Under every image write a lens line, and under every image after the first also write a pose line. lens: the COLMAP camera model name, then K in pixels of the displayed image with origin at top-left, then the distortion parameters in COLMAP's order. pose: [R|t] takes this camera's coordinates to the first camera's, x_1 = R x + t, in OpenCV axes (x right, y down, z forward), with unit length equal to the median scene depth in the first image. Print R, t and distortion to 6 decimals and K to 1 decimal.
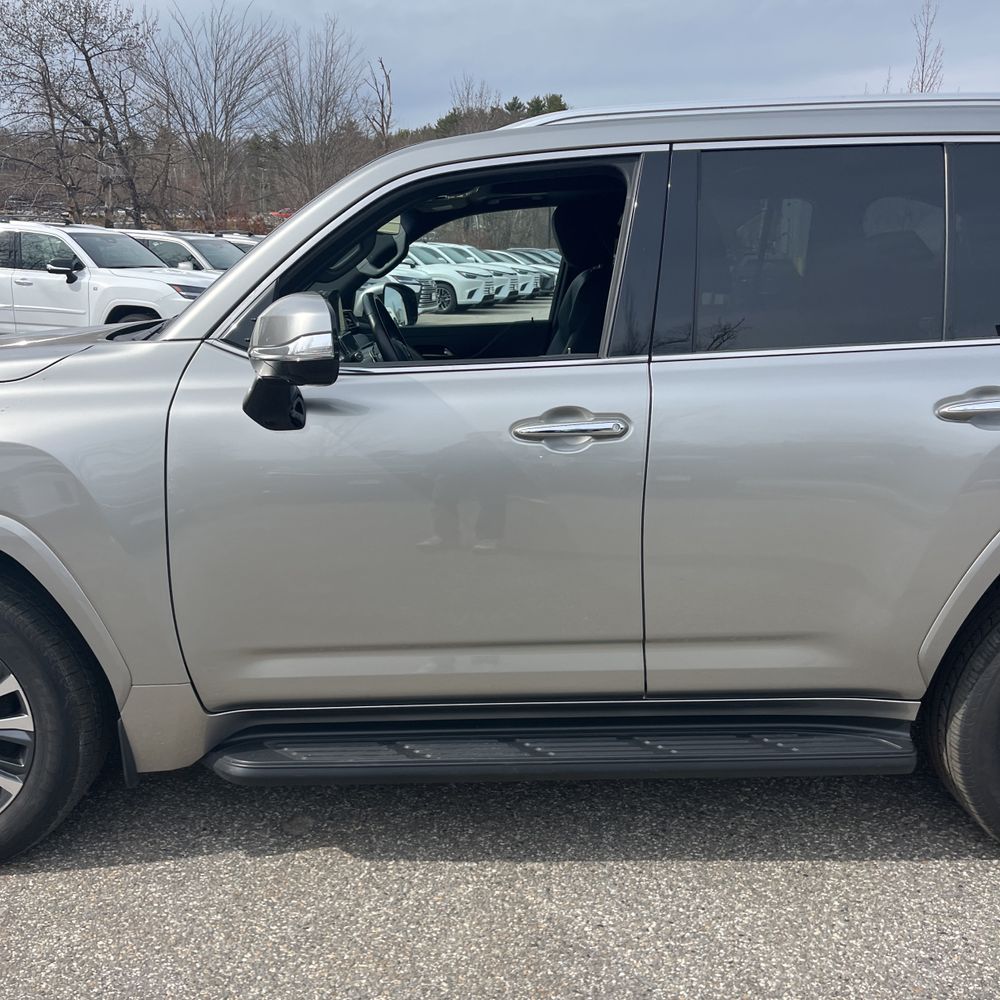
lens RADIAL K [[1000.9, 0, 490.8], [0, 1000.9, 482.2], [0, 0, 1]] dist [0.035608, -0.035005]
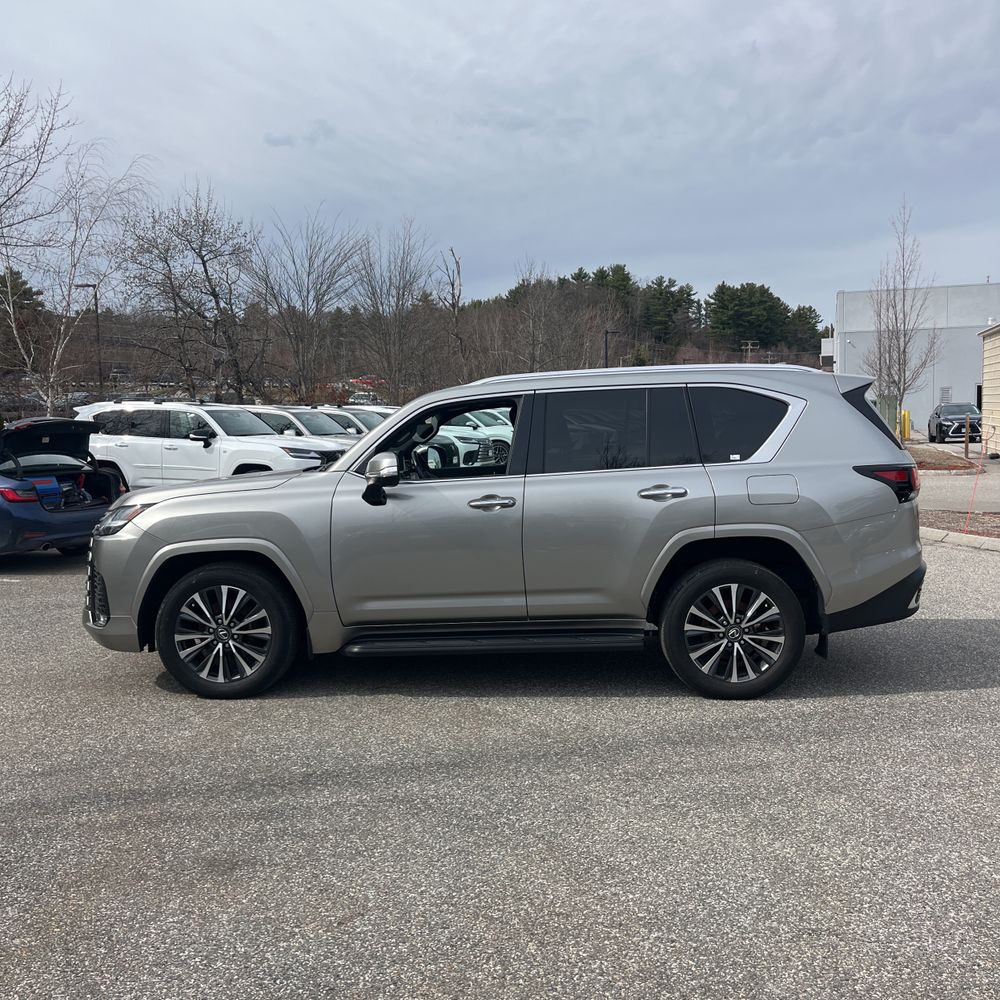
lens RADIAL K [[985.4, 0, 515.7], [0, 985.4, 474.6], [0, 0, 1]] dist [0.058970, 0.013970]
pose [[0.998875, -0.014718, -0.045069, 0.040035], [0.007287, 0.986962, -0.160786, 0.043351], [0.046848, 0.160277, 0.985960, -0.228517]]
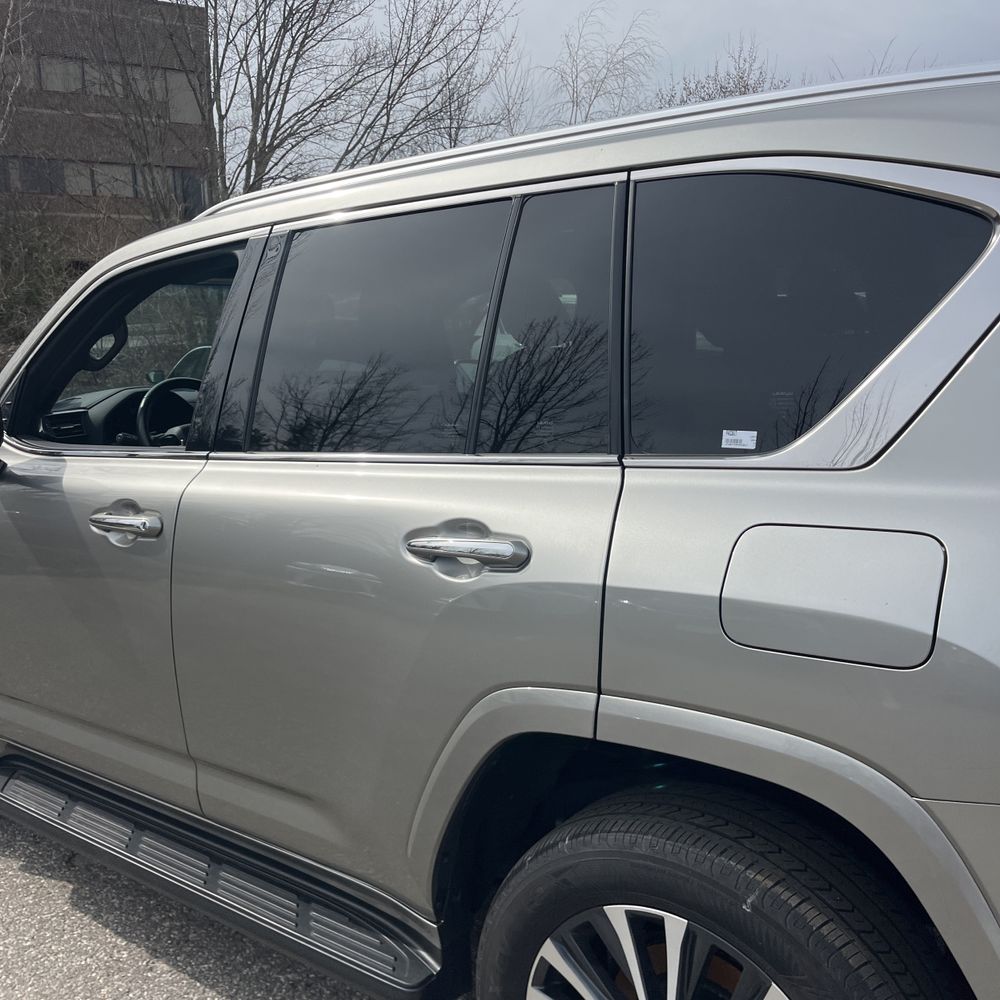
lens RADIAL K [[1000.9, 0, 490.8], [0, 1000.9, 482.2], [0, 0, 1]] dist [0.035608, -0.035005]
pose [[0.789469, 0.069338, -0.609861, 0.154336], [-0.104003, 0.994343, -0.021582, -0.017403], [0.604915, 0.080465, 0.792214, 0.068720]]
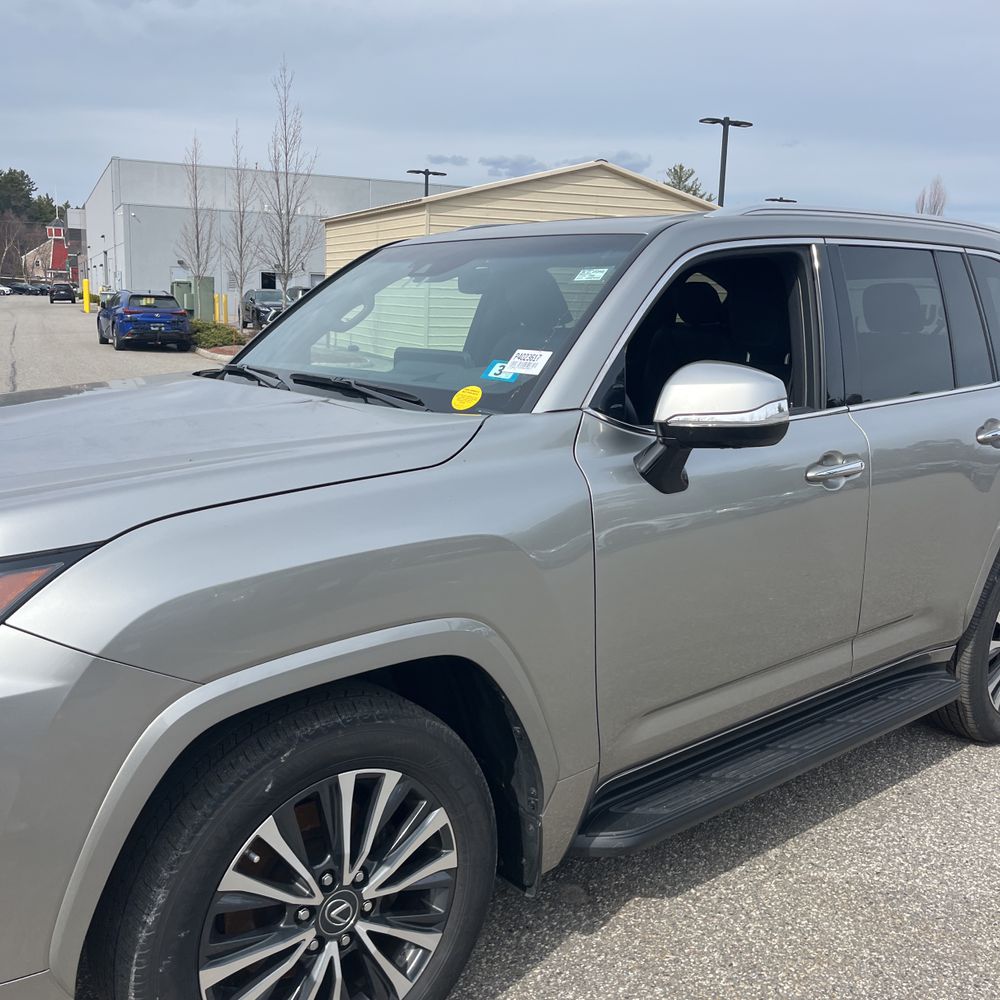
lens RADIAL K [[1000.9, 0, 490.8], [0, 1000.9, 482.2], [0, 0, 1]] dist [0.035608, -0.035005]
pose [[0.786634, -0.086516, 0.611328, -0.157661], [0.106687, 0.994287, 0.003431, -0.013873], [-0.608132, 0.062522, 0.791370, 0.046905]]
